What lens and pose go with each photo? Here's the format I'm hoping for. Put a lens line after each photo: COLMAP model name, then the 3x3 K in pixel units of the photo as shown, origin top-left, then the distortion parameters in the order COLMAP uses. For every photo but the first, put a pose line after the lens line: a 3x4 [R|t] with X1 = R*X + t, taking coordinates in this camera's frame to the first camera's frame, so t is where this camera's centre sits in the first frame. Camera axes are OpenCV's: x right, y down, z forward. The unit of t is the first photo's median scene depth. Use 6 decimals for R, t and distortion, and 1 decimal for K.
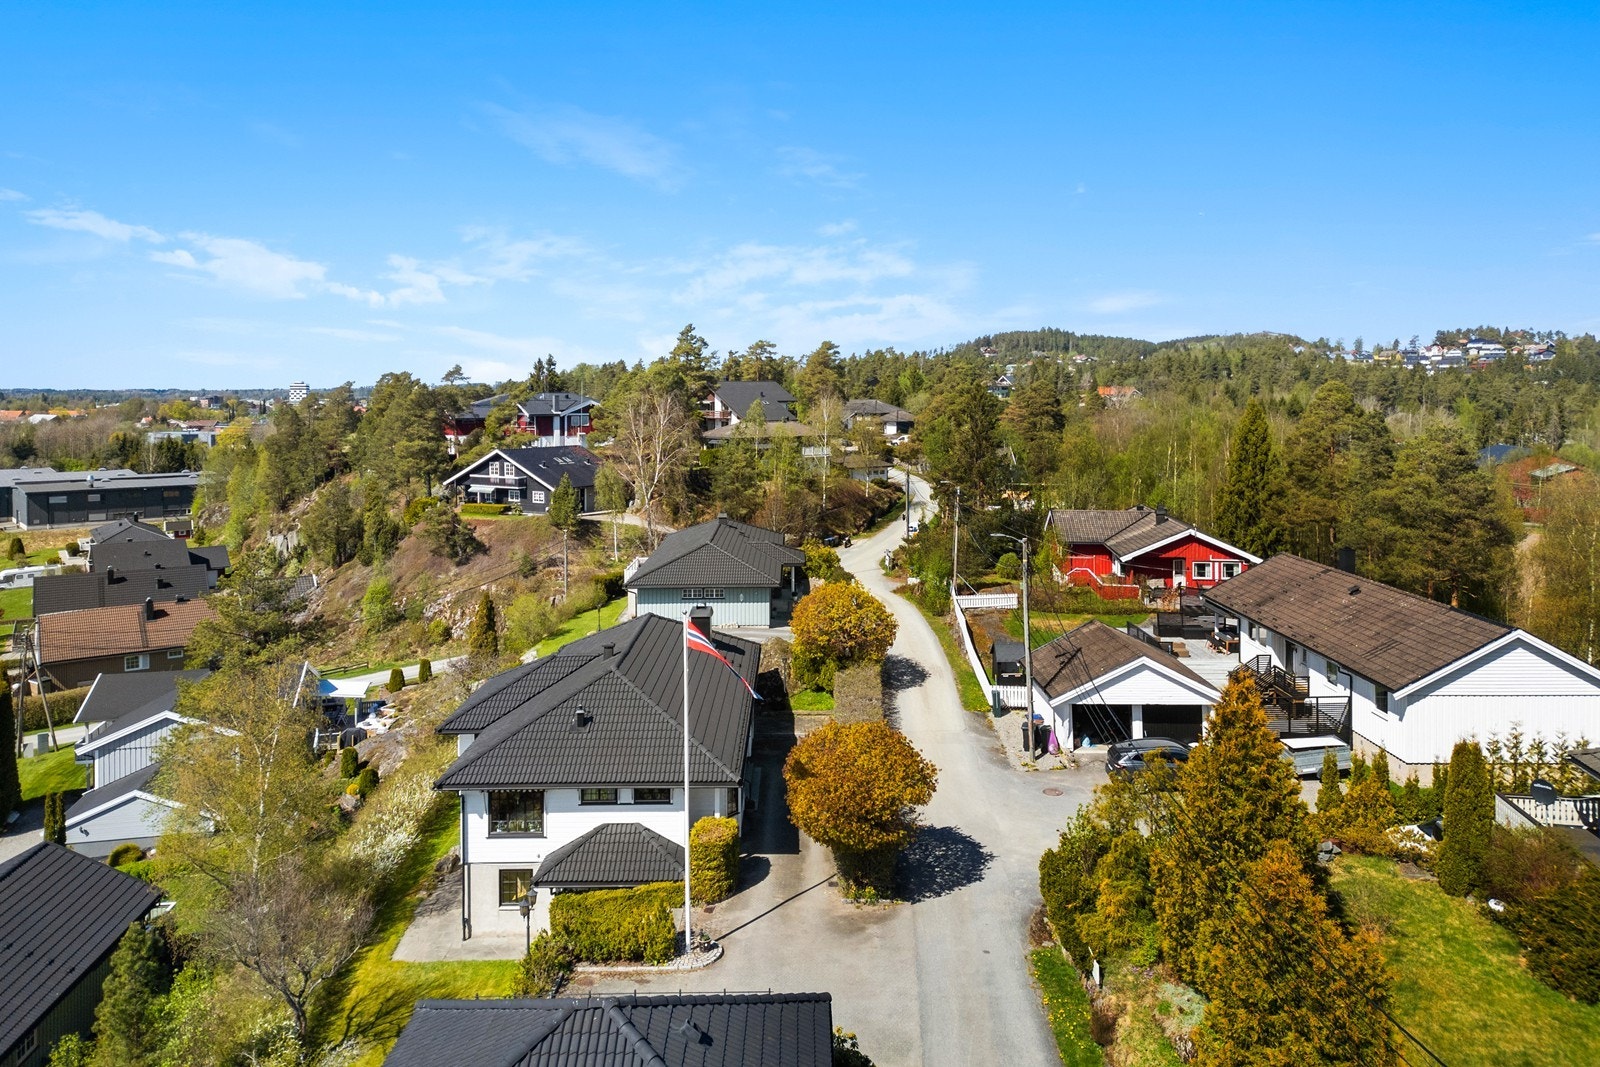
lens RADIAL K [[1124.3, 0, 808.0], [0, 1124.3, 489.8], [0, 0, 1]] dist [0.095208, -0.100688]
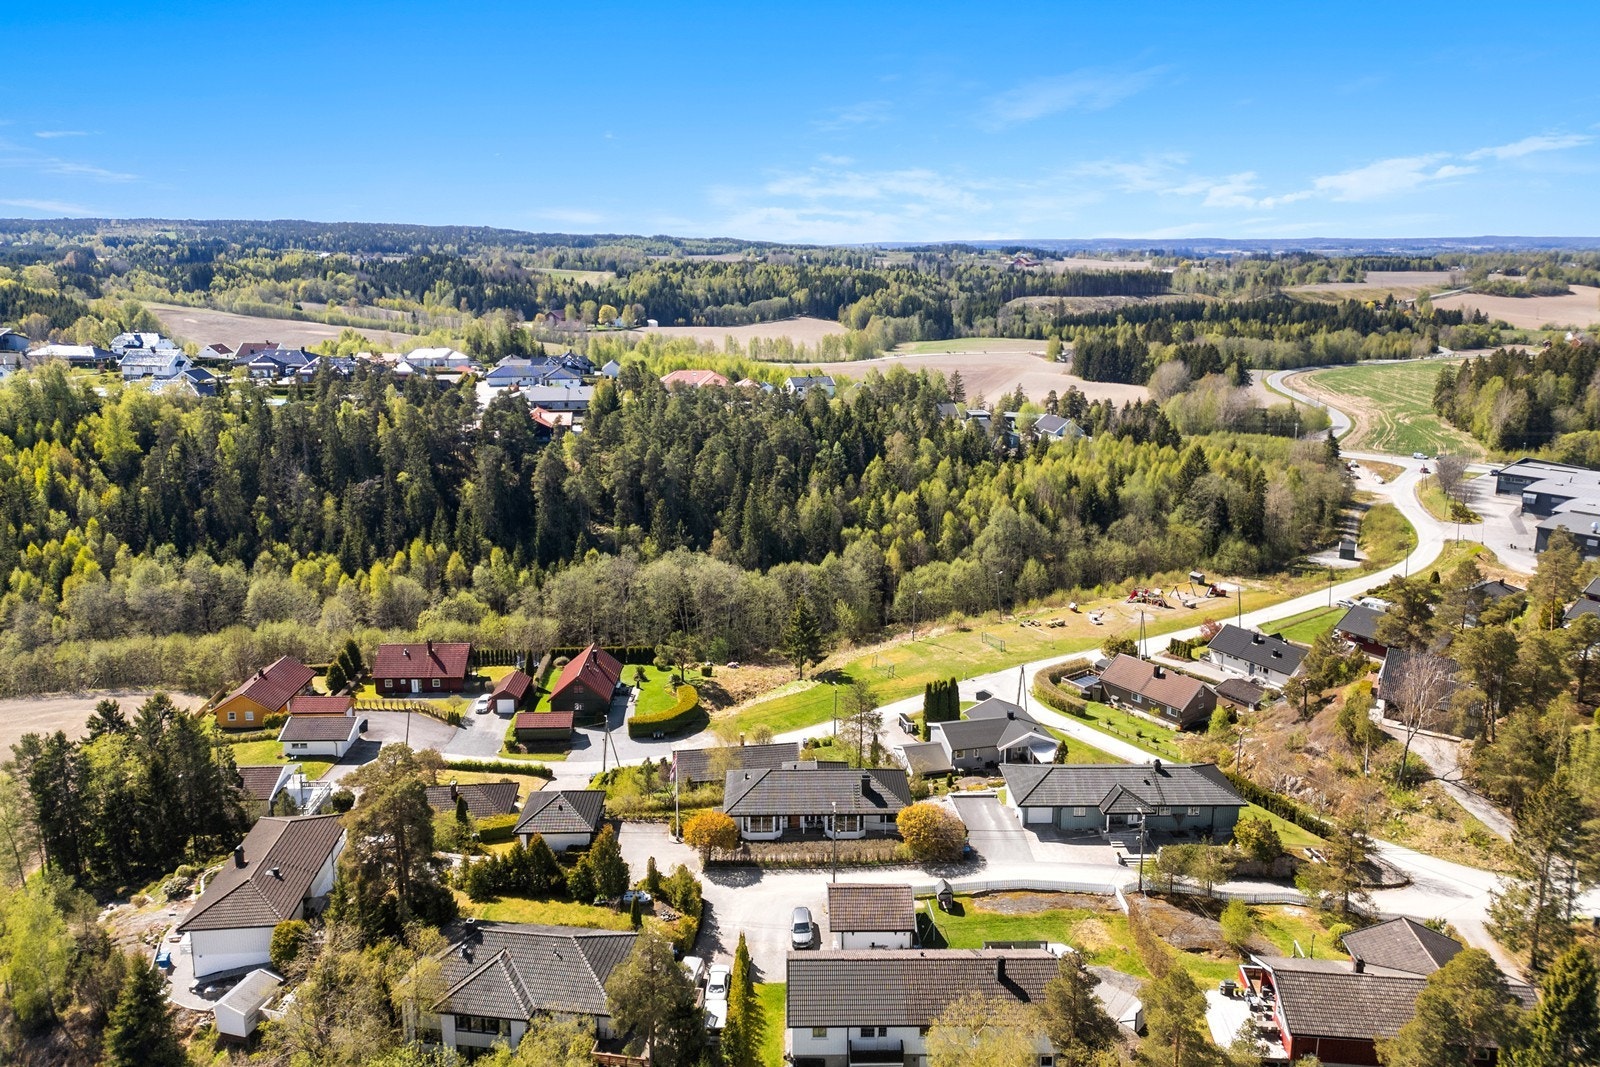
lens RADIAL K [[1124.3, 0, 808.0], [0, 1124.3, 489.8], [0, 0, 1]] dist [0.095208, -0.100688]
pose [[0.028800, 0.214077, -0.976392, 0.934553], [-0.091227, 0.973284, 0.210705, -0.433052], [0.995414, 0.083005, 0.047560, 0.332973]]
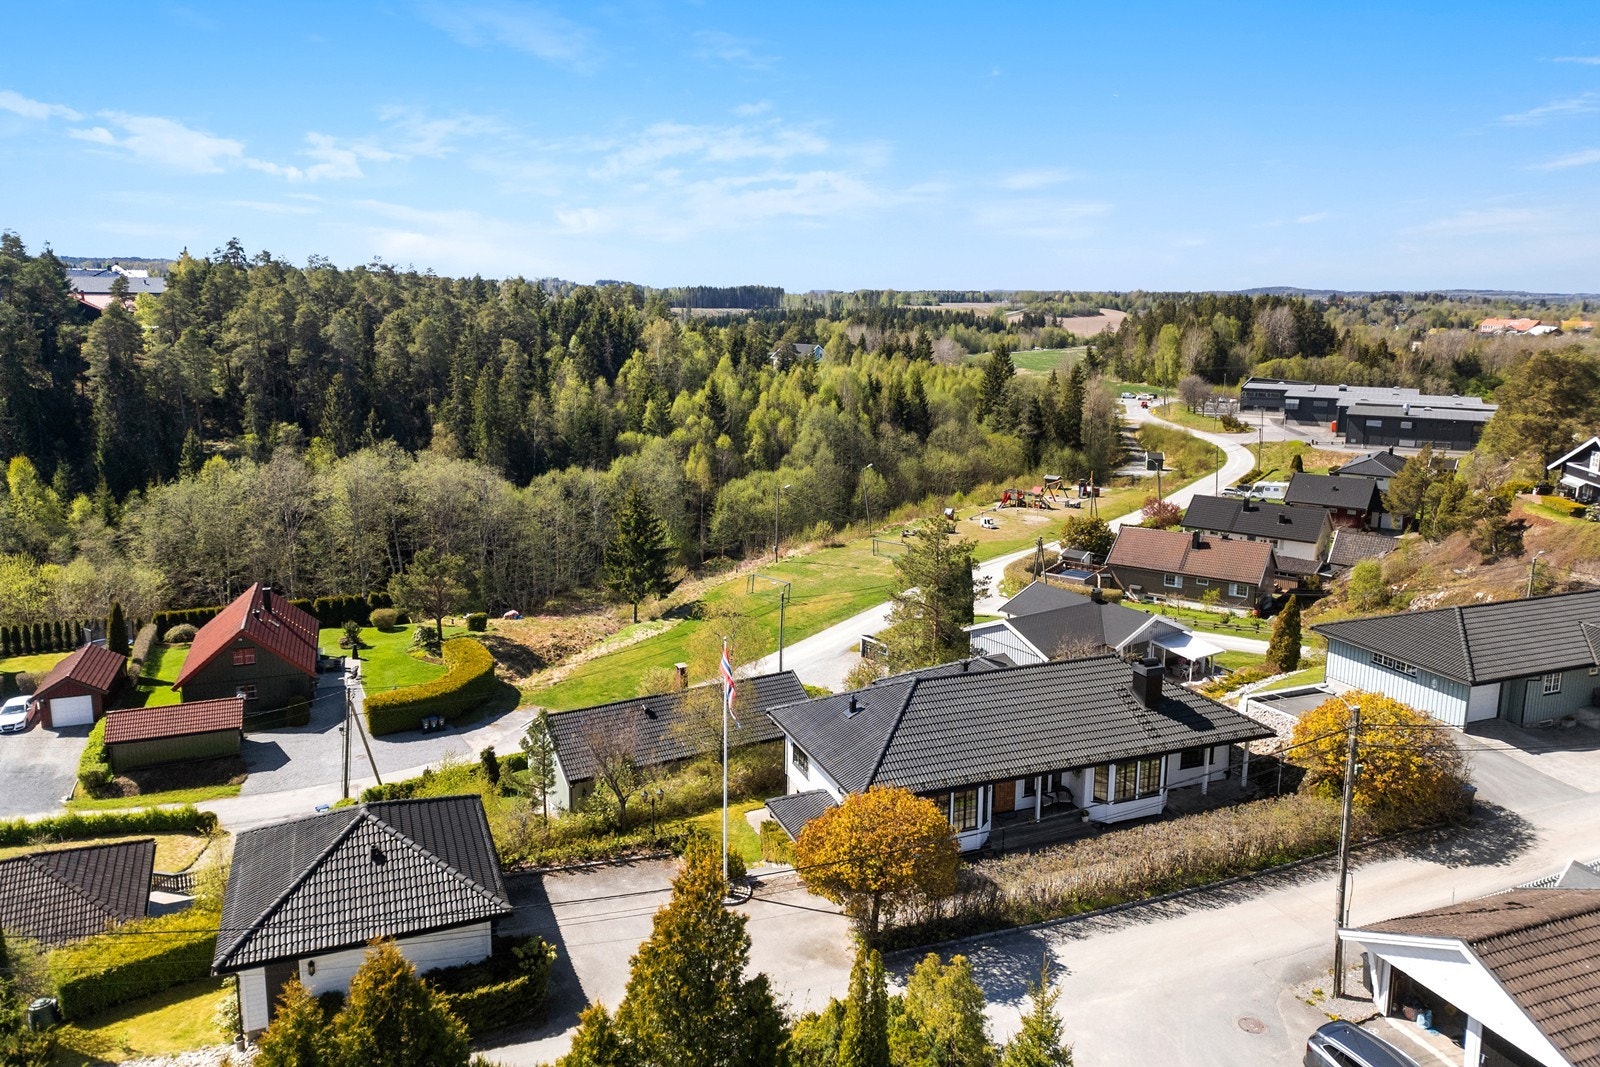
lens RADIAL K [[1124.3, 0, 808.0], [0, 1124.3, 489.8], [0, 0, 1]] dist [0.095208, -0.100688]
pose [[0.375962, 0.166855, -0.911489, 0.296088], [-0.092314, 0.985505, 0.142328, -0.068125], [0.922025, 0.030633, 0.385916, 0.165992]]
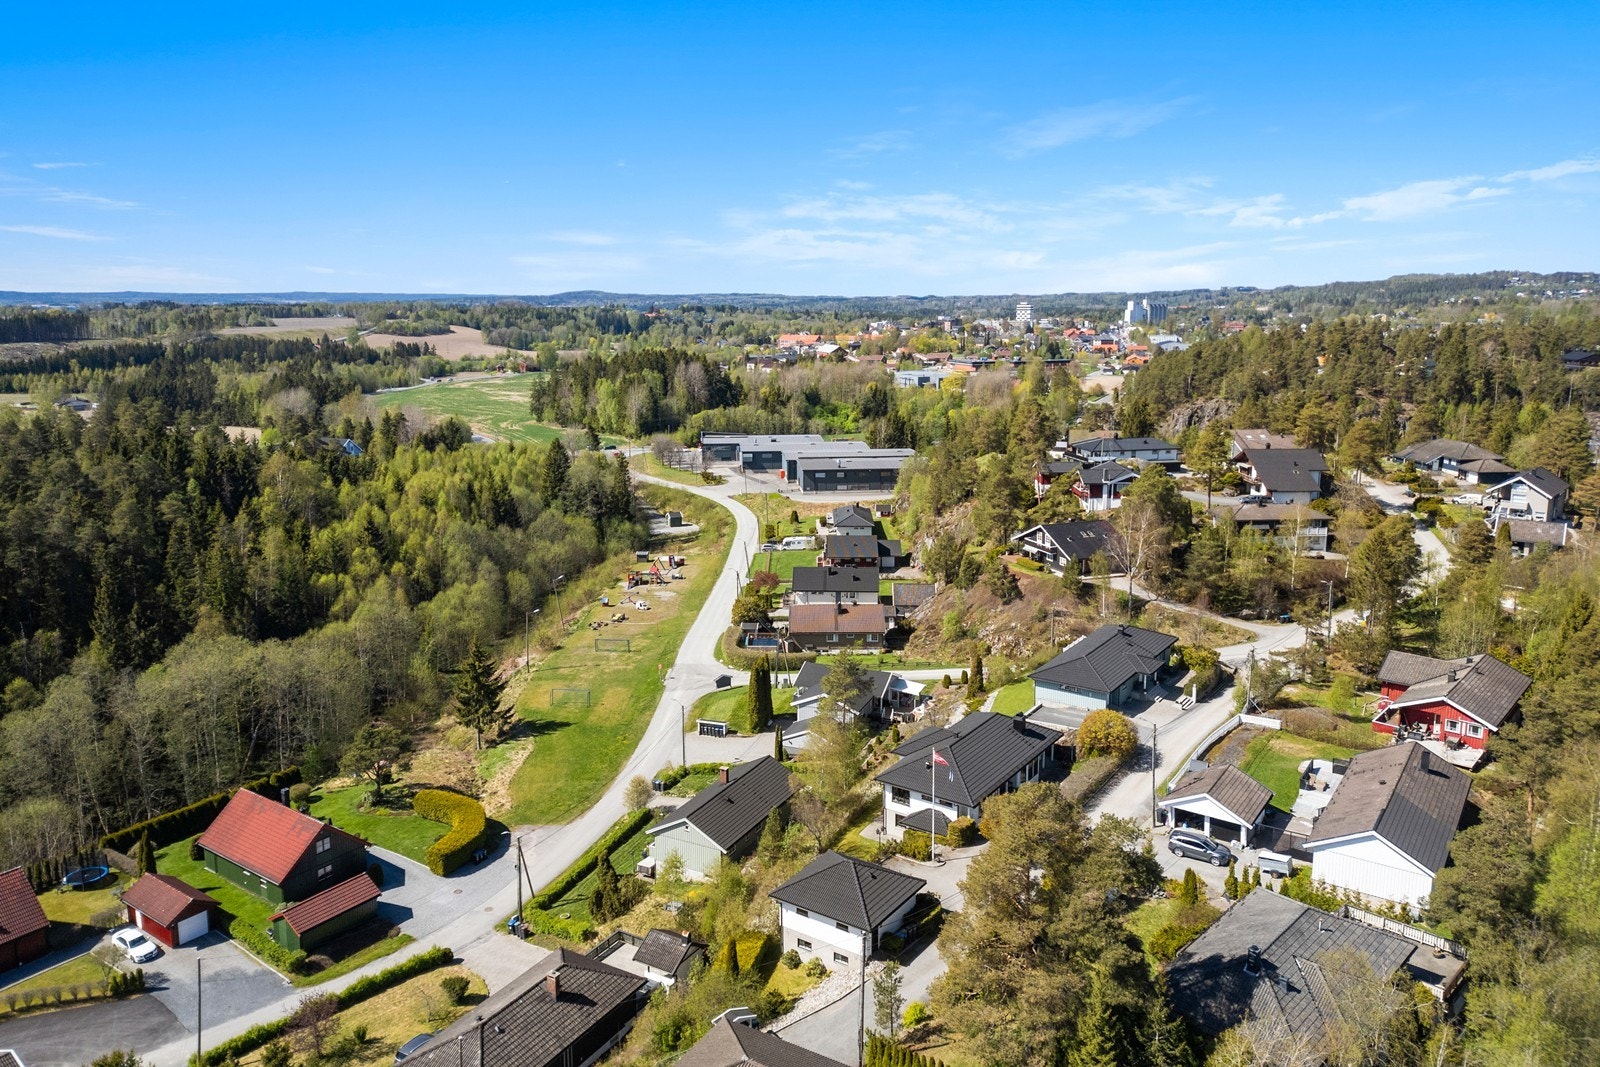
lens RADIAL K [[1124.3, 0, 808.0], [0, 1124.3, 489.8], [0, 0, 1]] dist [0.095208, -0.100688]
pose [[0.818867, 0.095030, -0.566062, 0.339852], [-0.047516, 0.994038, 0.098141, -0.231299], [0.572013, -0.053467, 0.818500, -0.432832]]
